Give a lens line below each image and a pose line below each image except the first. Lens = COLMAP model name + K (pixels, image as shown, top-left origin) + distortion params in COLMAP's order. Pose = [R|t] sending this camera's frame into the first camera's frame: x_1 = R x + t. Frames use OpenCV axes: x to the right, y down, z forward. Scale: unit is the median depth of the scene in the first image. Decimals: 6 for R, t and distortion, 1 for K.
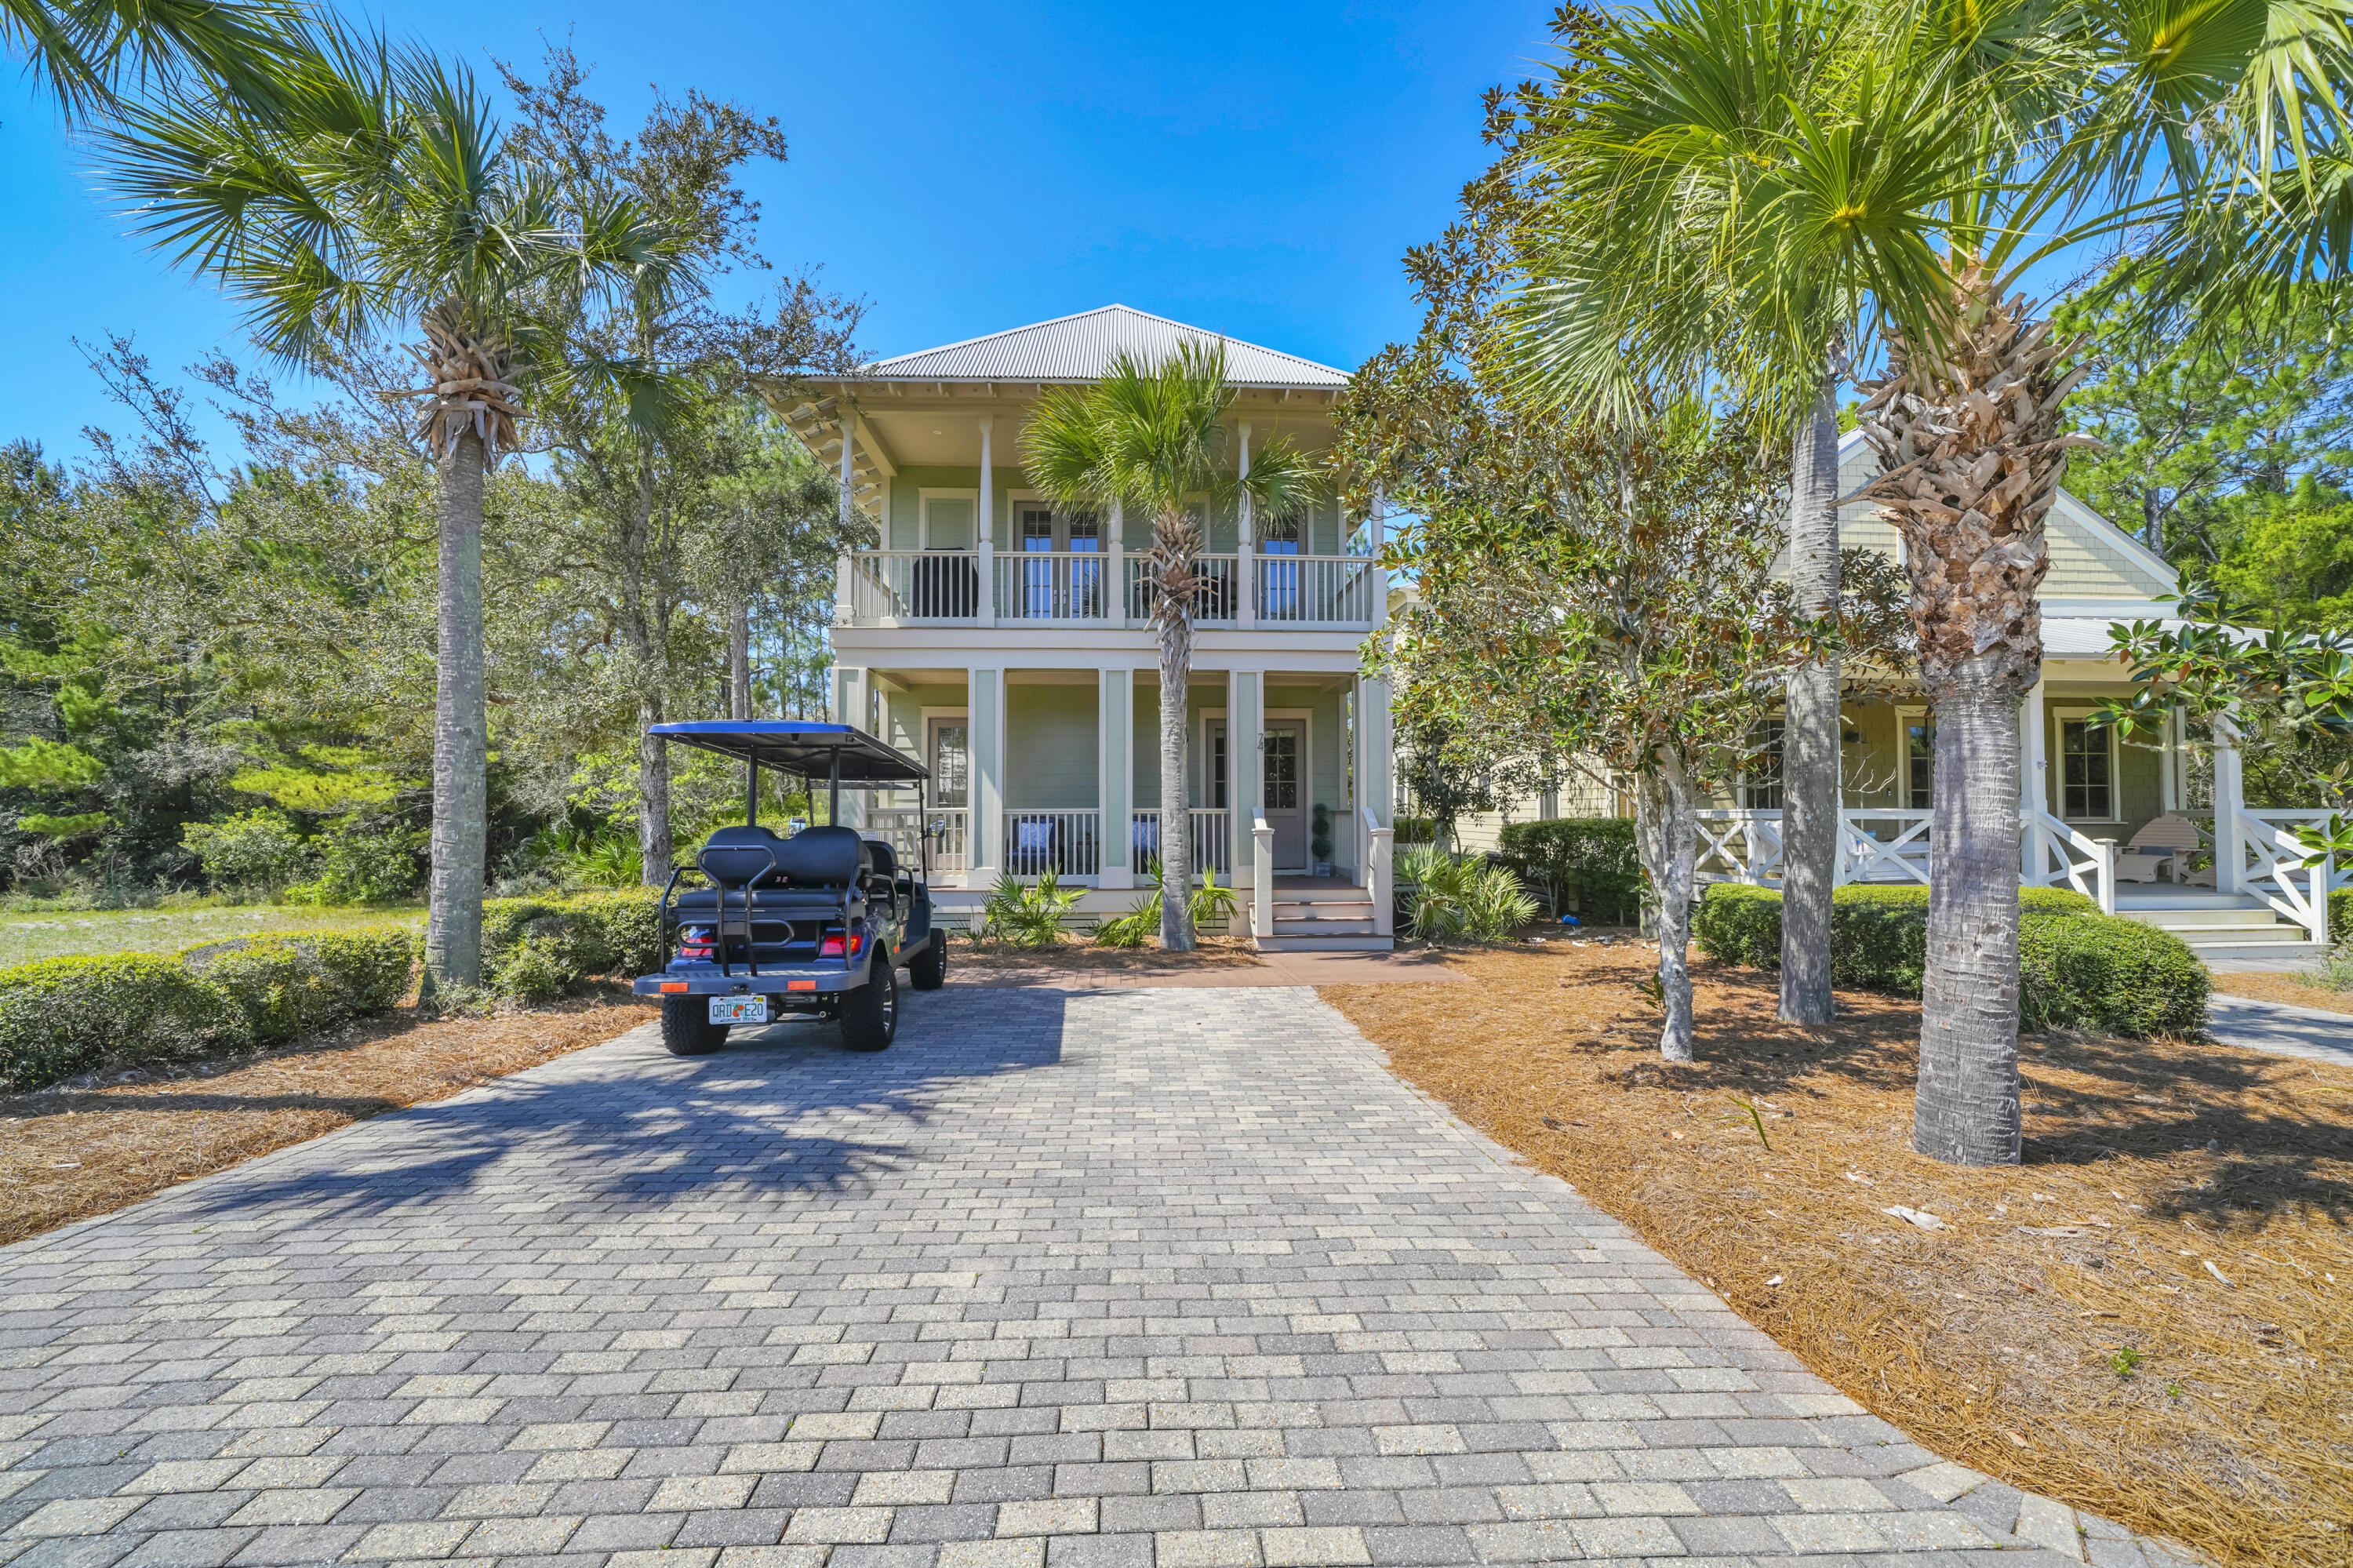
lens RADIAL K [[920.0, 0, 1177.0], [0, 920.0, 774.0], [0, 0, 1]] dist [-0.006246, 0.000869]
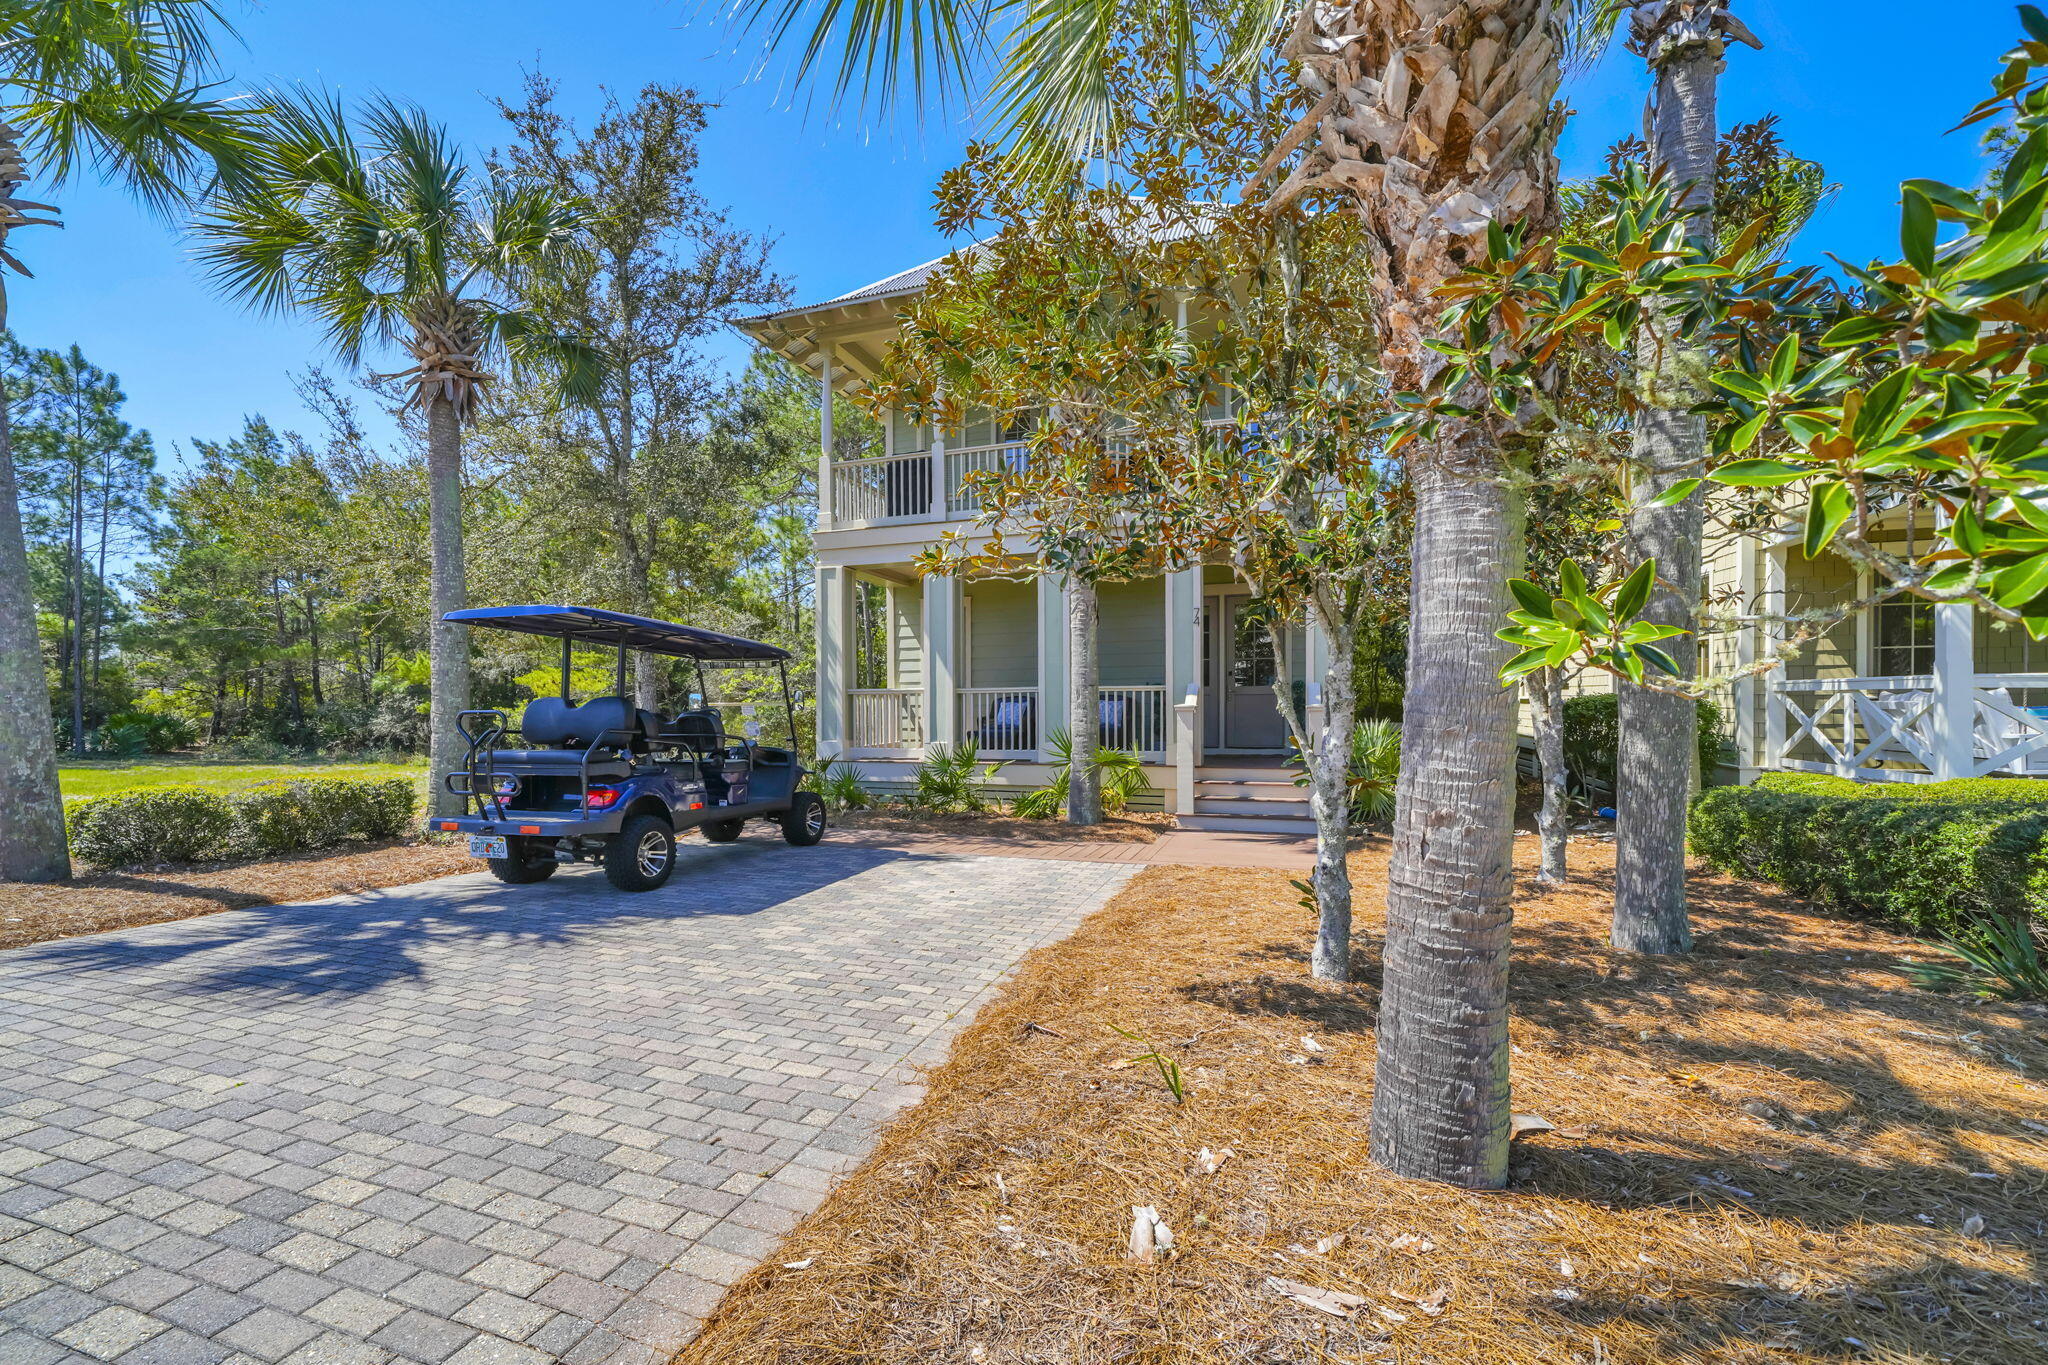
lens RADIAL K [[841.0, 0, 1012.3], [0, 841.0, 701.0], [0, 0, 1]] dist [-0.004448, 0.000387]
pose [[0.931050, -0.006609, -0.364832, 0.387384], [0.022202, 0.999009, 0.038563, 0.026639], [0.364216, -0.044005, 0.930274, 0.162904]]
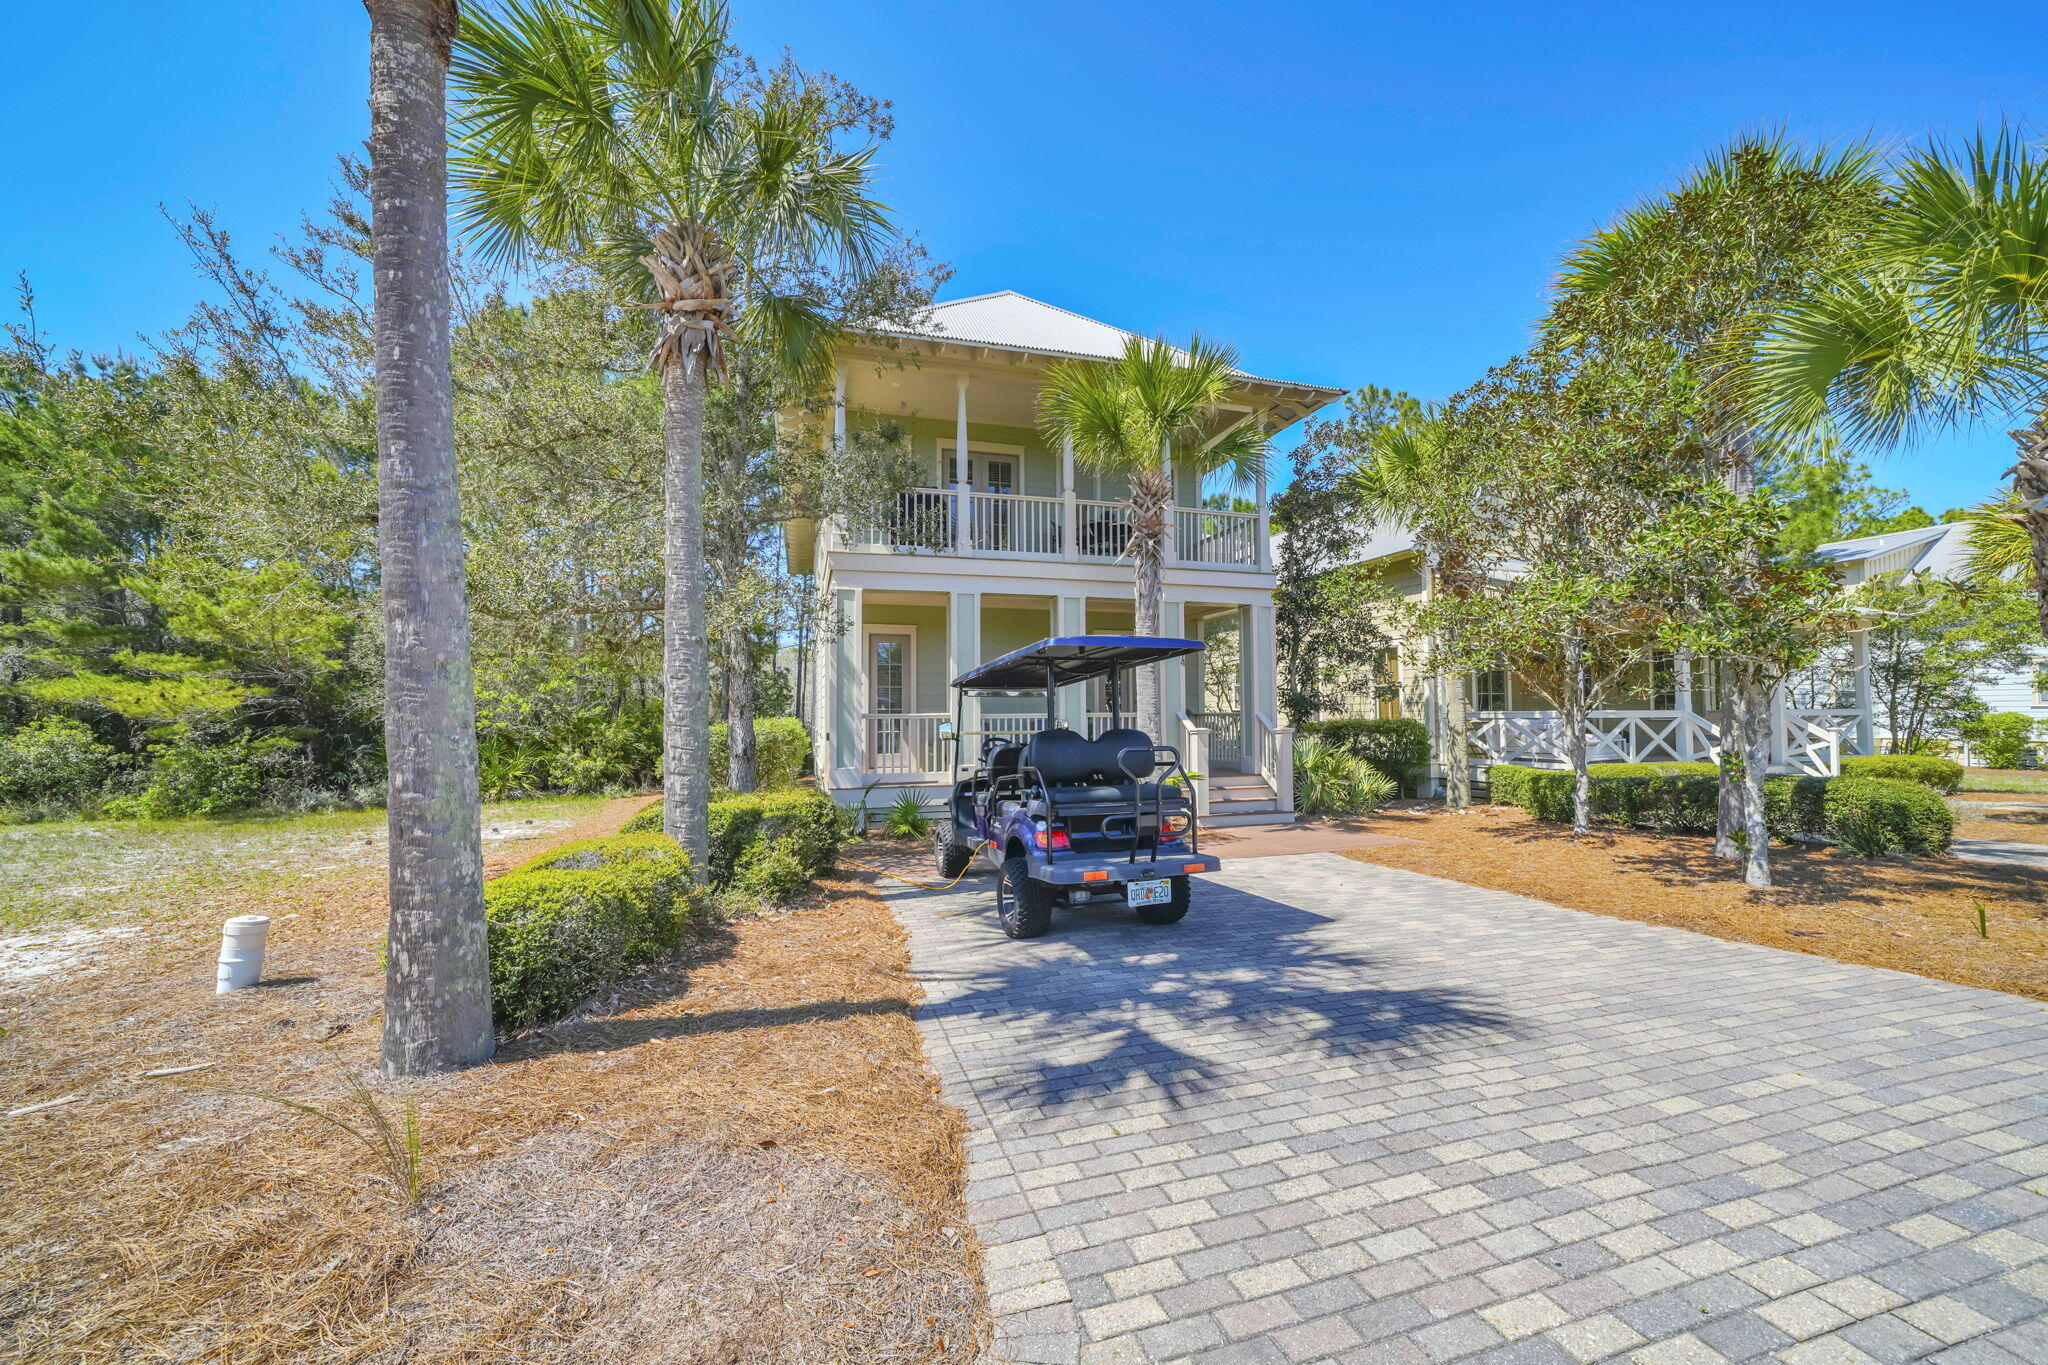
lens RADIAL K [[756.8, 0, 1025.1], [0, 756.8, 683.8], [0, 0, 1]] dist [-0.011194, 0.001076]
pose [[0.973587, 0.003564, 0.228290, -0.579032], [-0.003335, 0.999993, -0.001387, 0.001269], [-0.228294, 0.000589, 0.973592, 0.087978]]
